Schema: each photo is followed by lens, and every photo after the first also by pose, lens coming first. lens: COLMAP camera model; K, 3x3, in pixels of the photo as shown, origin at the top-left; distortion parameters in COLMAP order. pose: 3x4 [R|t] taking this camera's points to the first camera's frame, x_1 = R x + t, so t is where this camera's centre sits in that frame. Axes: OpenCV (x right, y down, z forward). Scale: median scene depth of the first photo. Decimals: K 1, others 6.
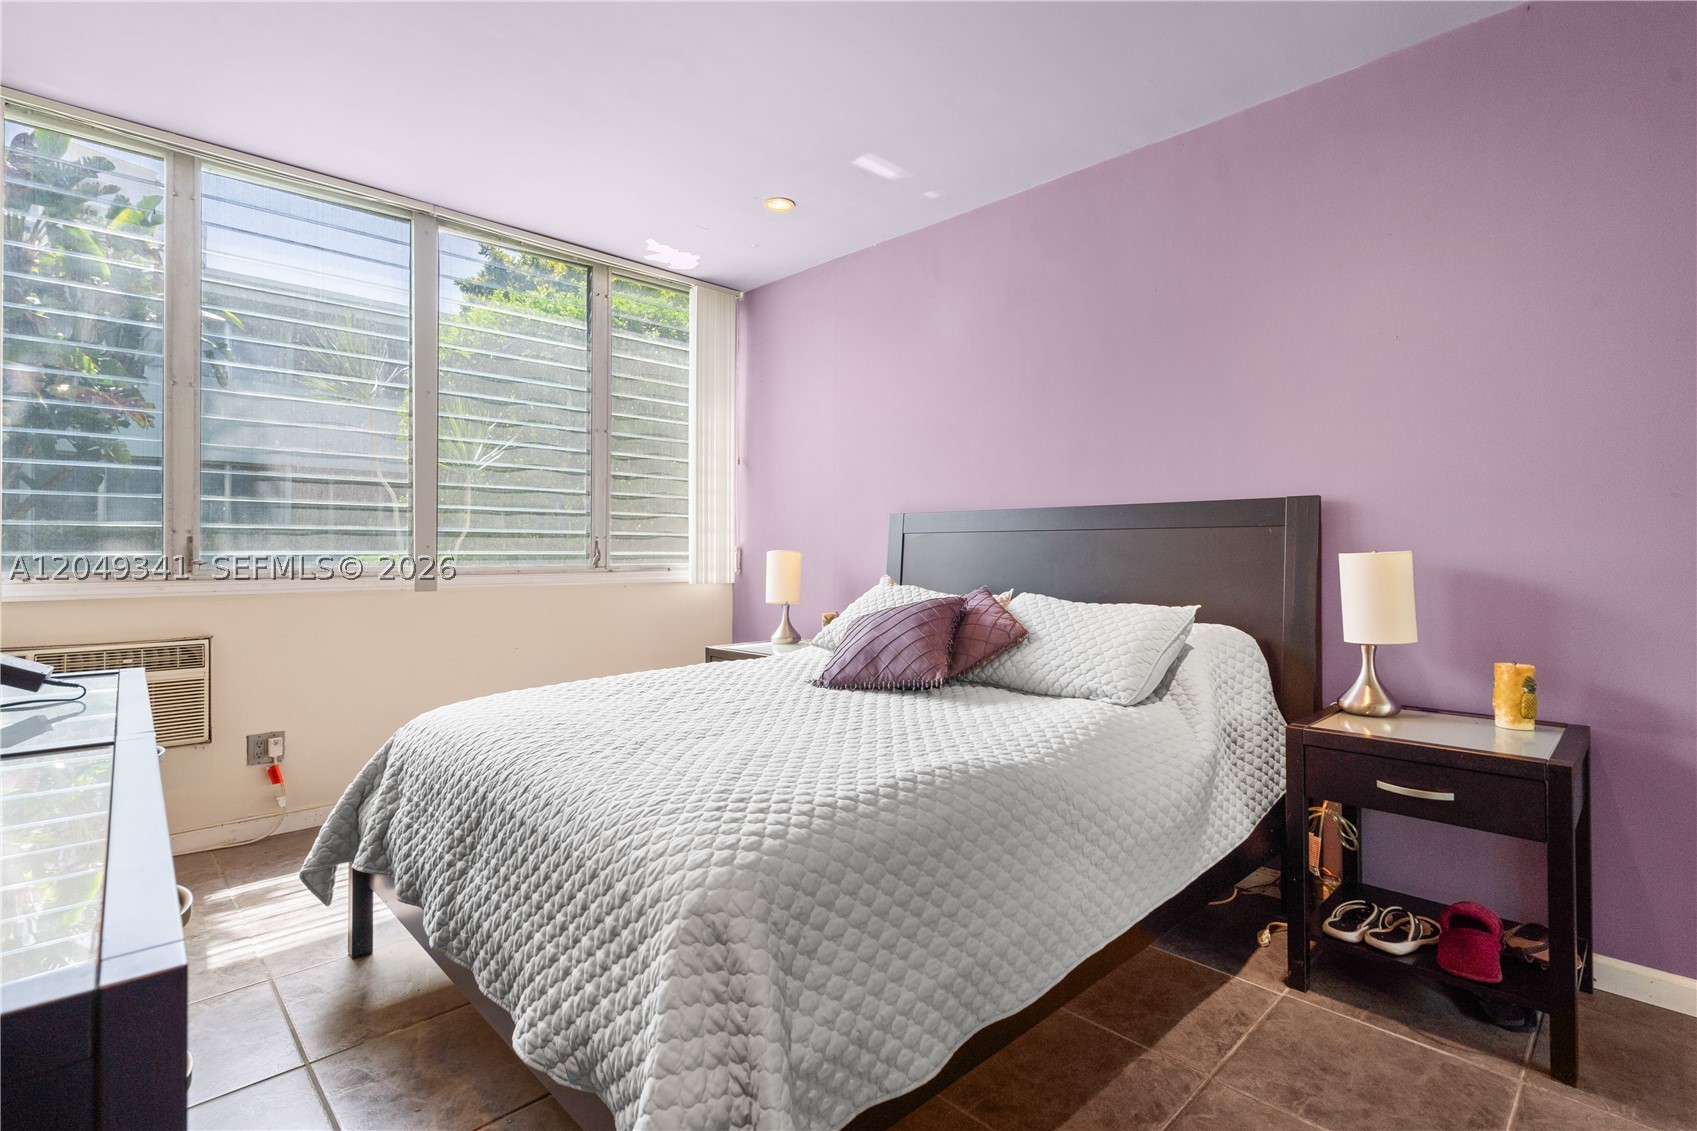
lens RADIAL K [[780.3, 0, 852.2], [0, 780.3, 560.9], [0, 0, 1]] dist [-0.007157, 0.001888]
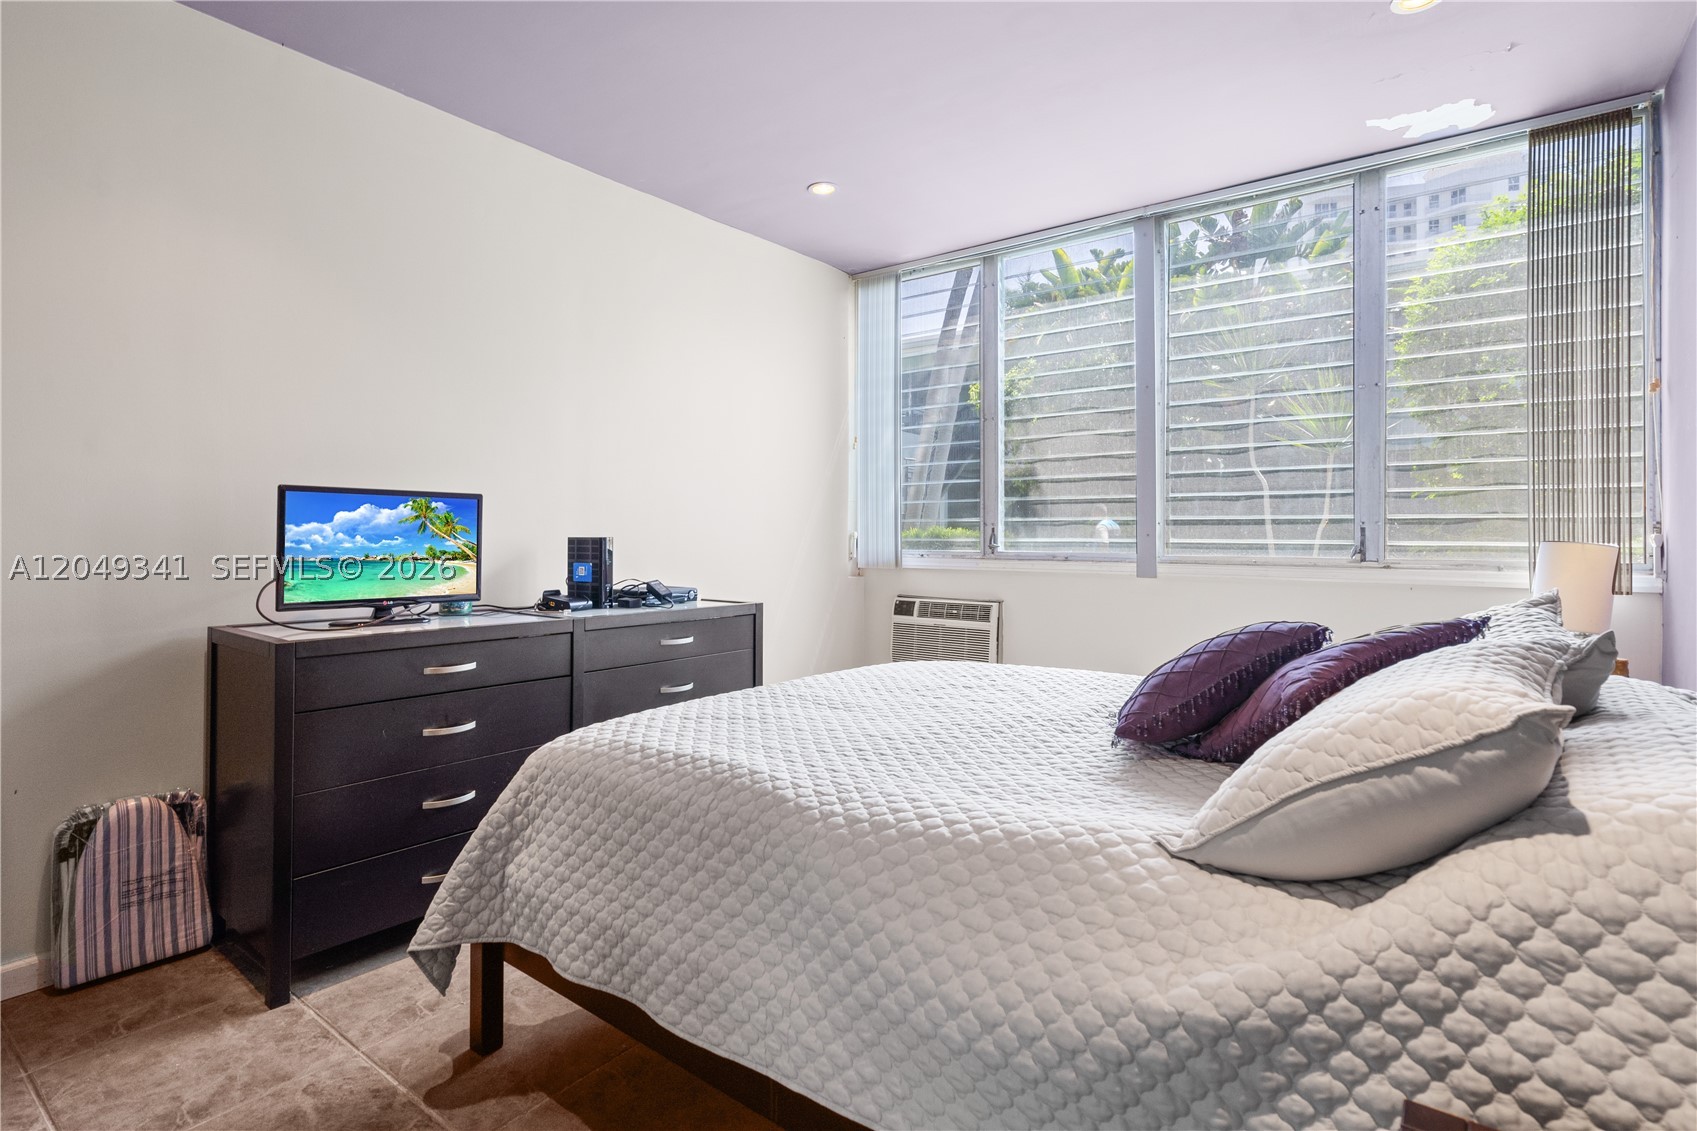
lens RADIAL K [[810.4, 0, 813.1], [0, 810.4, 547.2], [0, 0, 1]] dist [-0.012371, 0.000870]
pose [[0.146282, 0.010445, -0.989188, 0.386854], [-0.019311, 0.999784, 0.007701, -0.000660], [0.989054, 0.017976, 0.146452, 0.335354]]
